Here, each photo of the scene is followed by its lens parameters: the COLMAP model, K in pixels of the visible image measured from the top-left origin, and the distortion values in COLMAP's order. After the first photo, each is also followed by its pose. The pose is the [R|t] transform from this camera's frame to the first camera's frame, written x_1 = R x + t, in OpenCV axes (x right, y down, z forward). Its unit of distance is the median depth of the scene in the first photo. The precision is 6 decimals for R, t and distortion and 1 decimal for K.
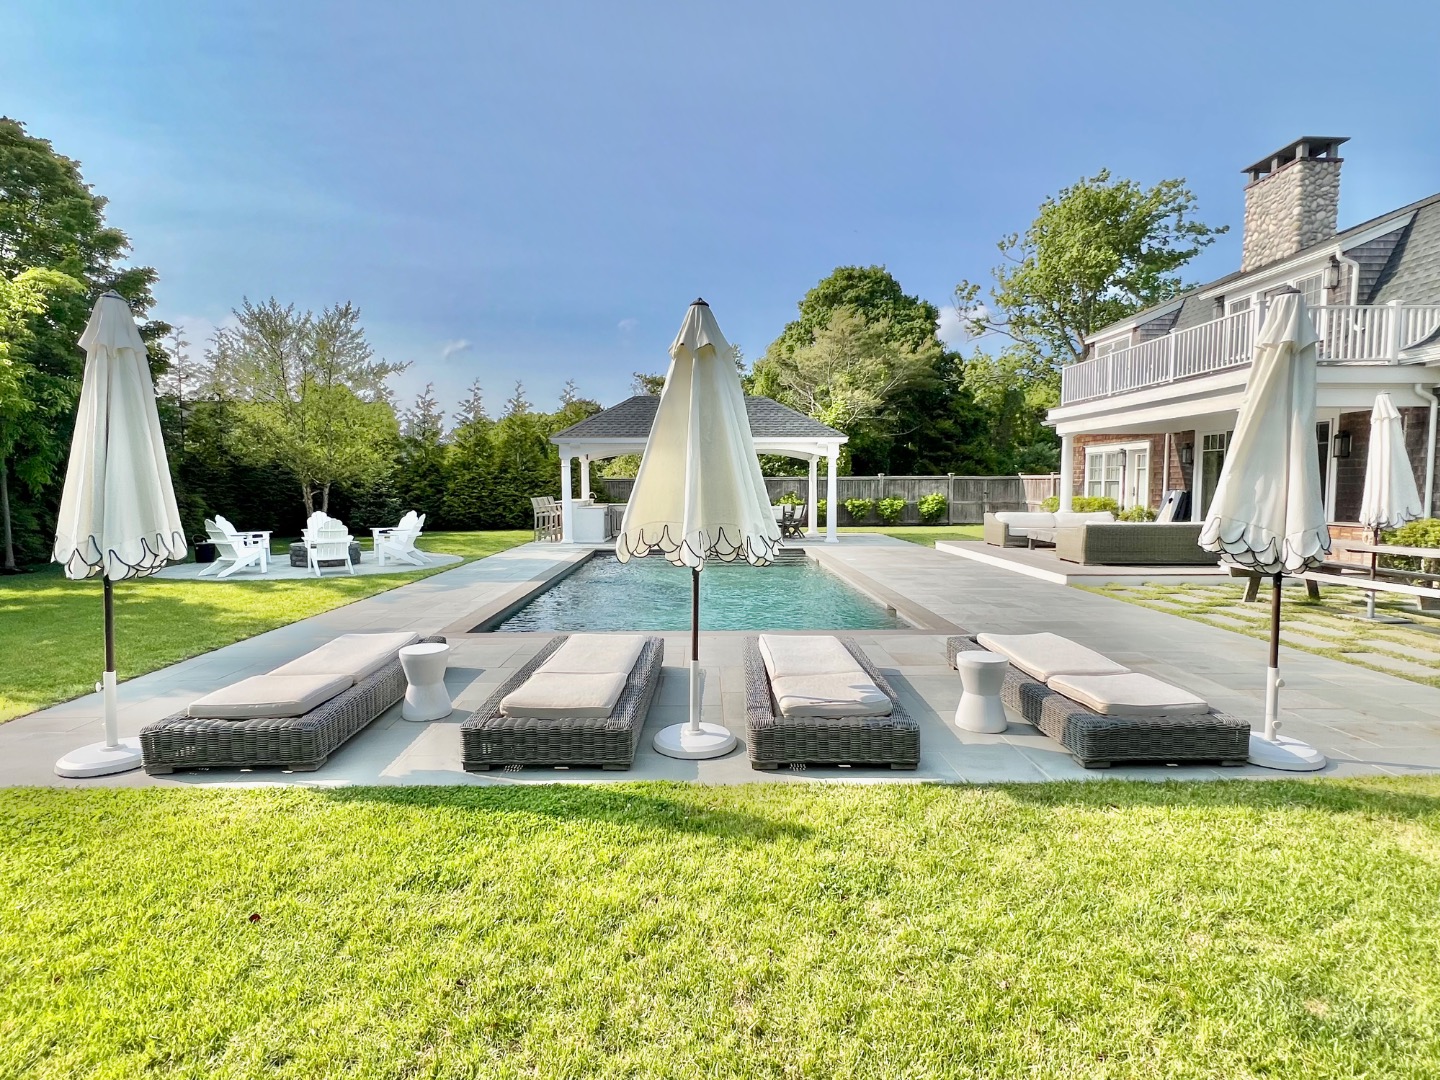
lens RADIAL K [[758.0, 0, 720.0], [0, 758.0, 540.0], [0, 0, 1]] dist [0.000700, 0.001899]
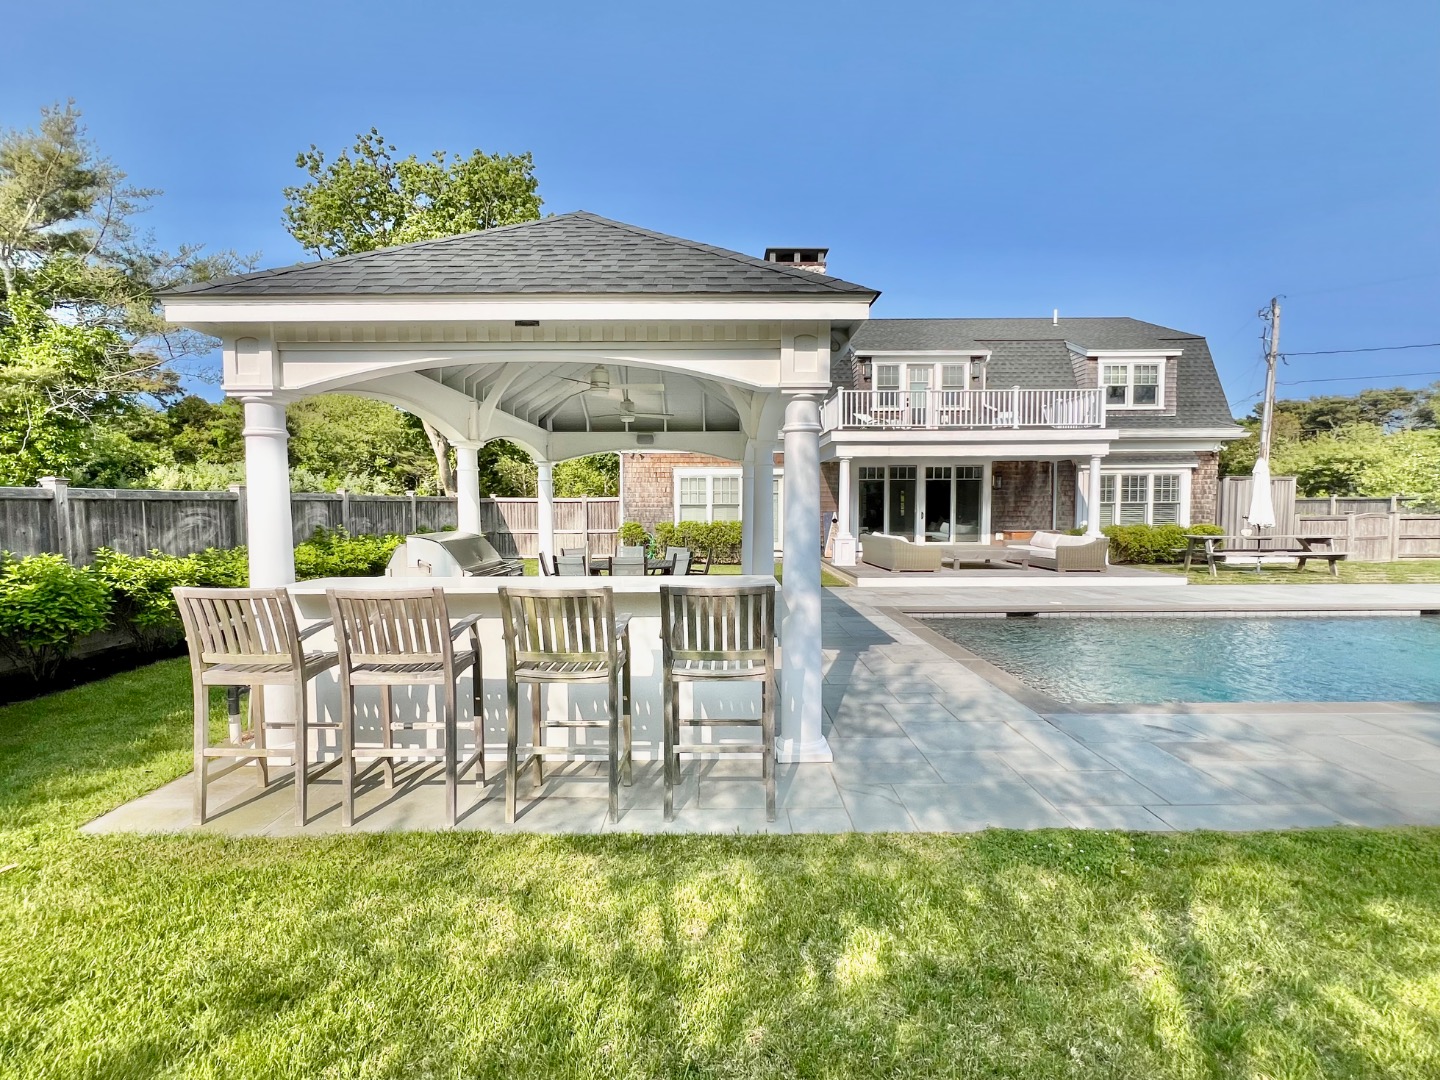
lens RADIAL K [[700.6, 0, 720.0], [0, 700.6, 540.0], [0, 0, 1]] dist [0.000697, -0.000076]
pose [[0.028446, -0.046566, 0.998510, -0.459511], [0.078874, 0.995904, 0.044198, -0.081885], [-0.996479, 0.077500, 0.032002, 1.100578]]
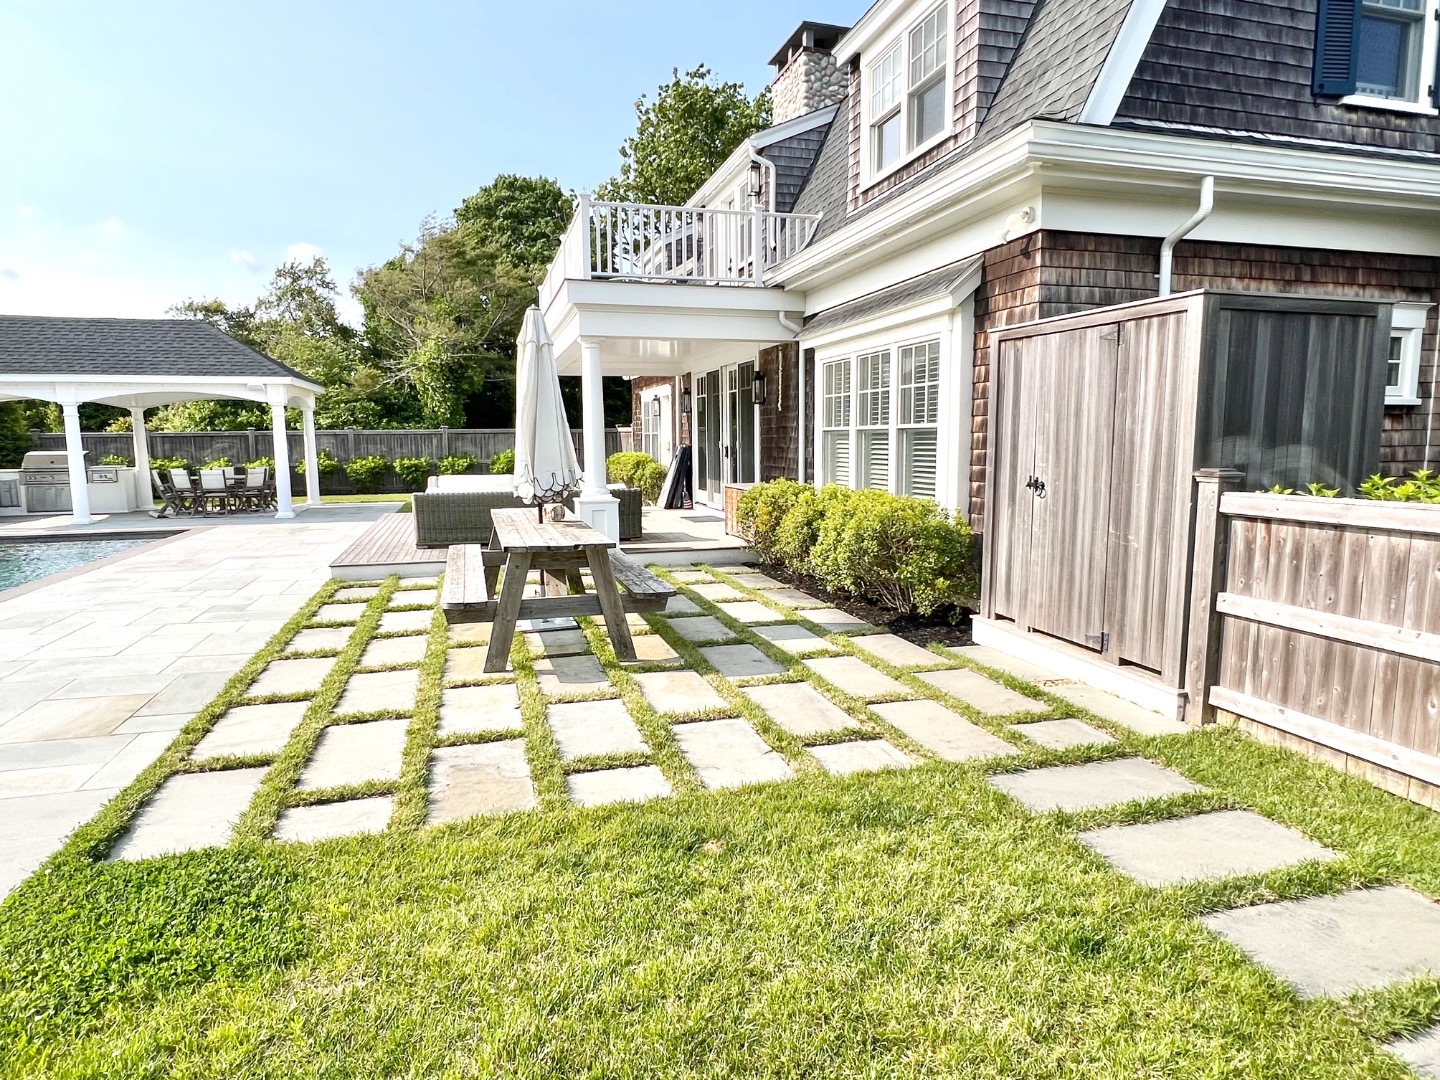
lens RADIAL K [[843.5, 0, 720.0], [0, 843.5, 540.0], [0, 0, 1]] dist [0.001952, 0.000204]
pose [[0.970116, -0.037675, 0.239700, 0.399705], [0.026481, 0.998410, 0.049752, -0.005253], [-0.241194, -0.041917, 0.969571, 0.083696]]
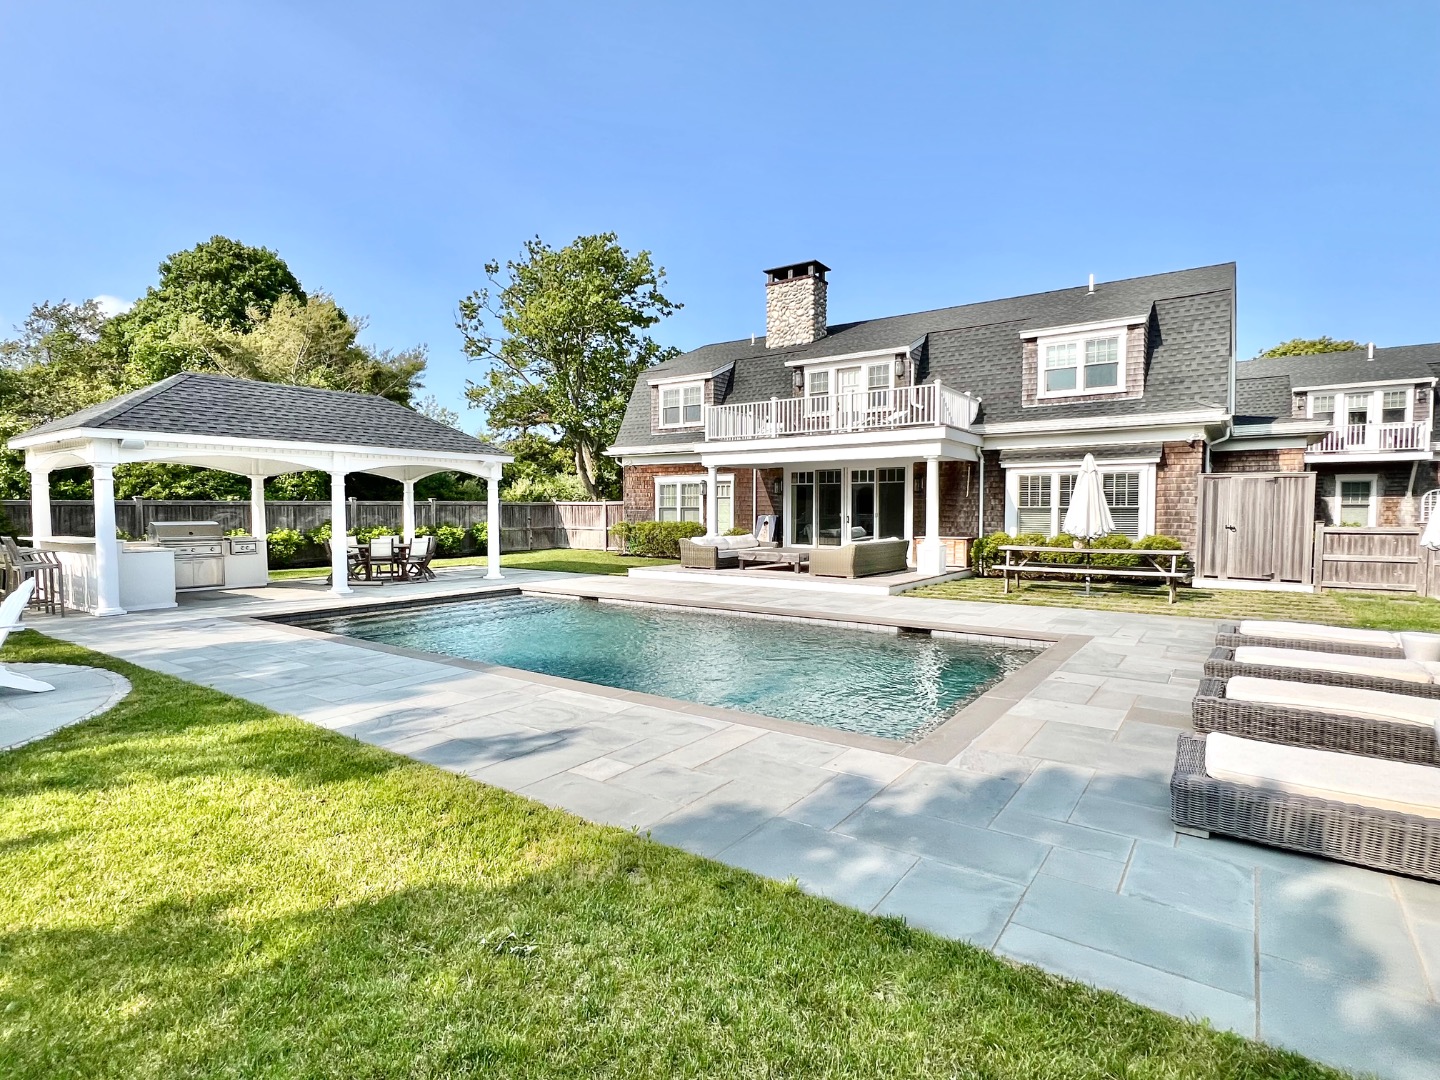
lens RADIAL K [[746.3, 0, 720.0], [0, 746.3, 540.0], [0, 0, 1]] dist [-0.000457, 0.000615]
pose [[0.604419, -0.034007, 0.795940, -0.406896], [0.059530, 0.998223, -0.002556, -0.025384], [-0.794439, 0.048927, 0.605370, 0.312178]]
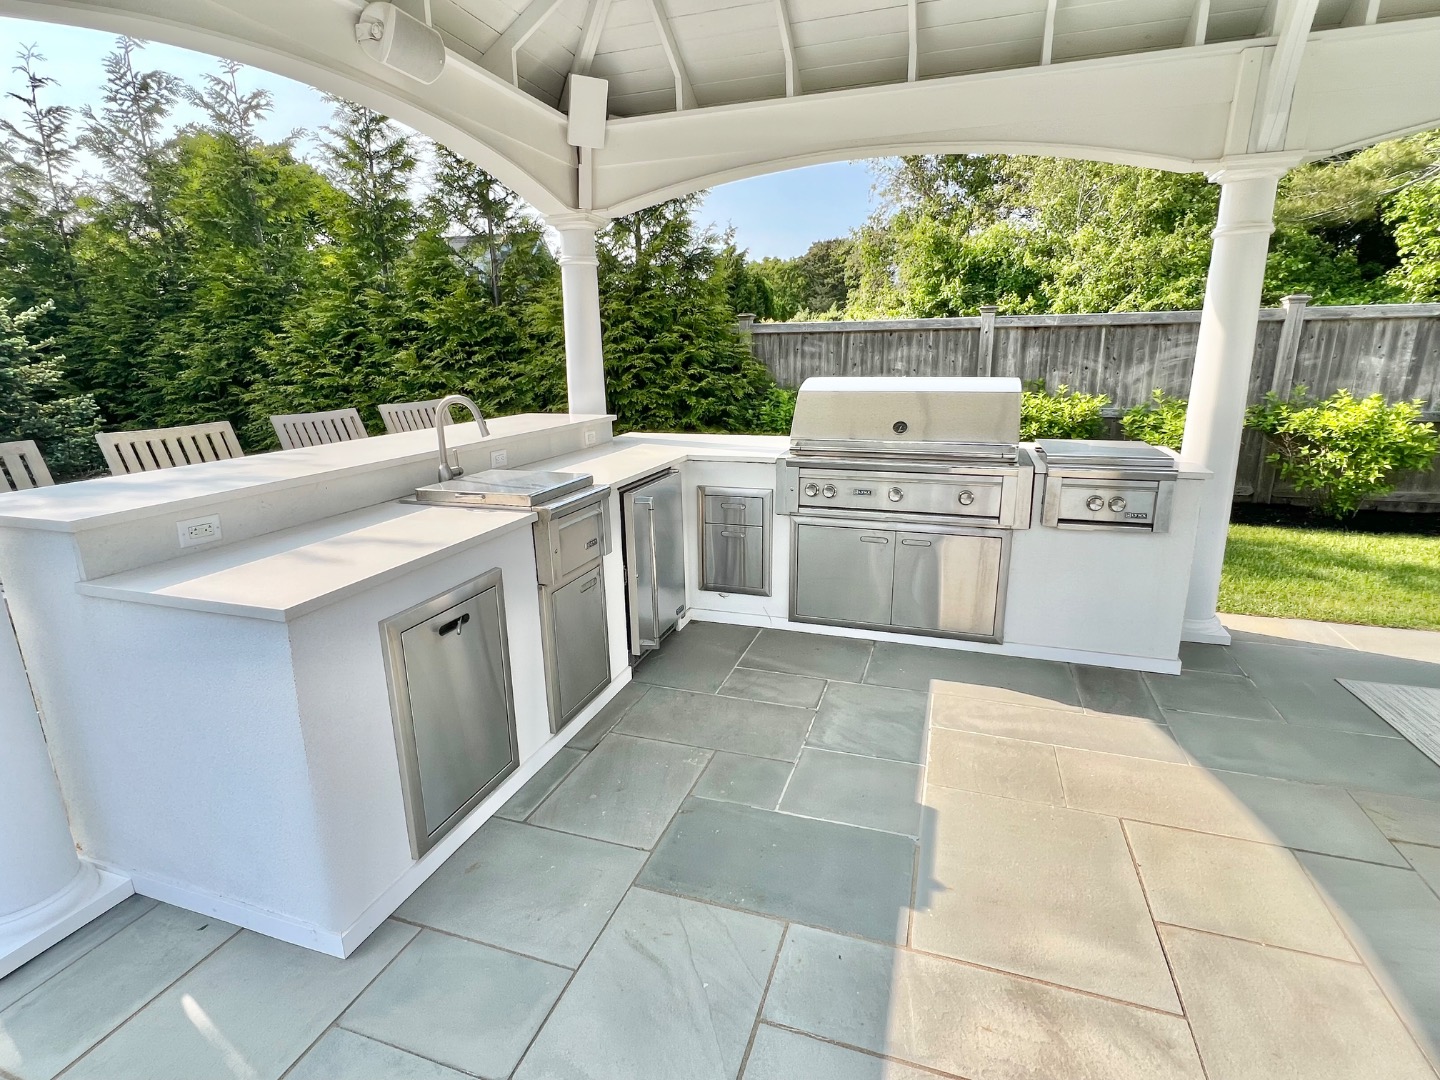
lens RADIAL K [[720.7, 0, 720.0], [0, 720.7, 540.0], [0, 0, 1]] dist [-0.000422, -0.000049]
pose [[0.937340, 0.077708, -0.339641, -0.094702], [-0.013188, 0.982026, 0.188285, -0.073920], [0.348168, -0.172008, 0.921517, 1.033563]]
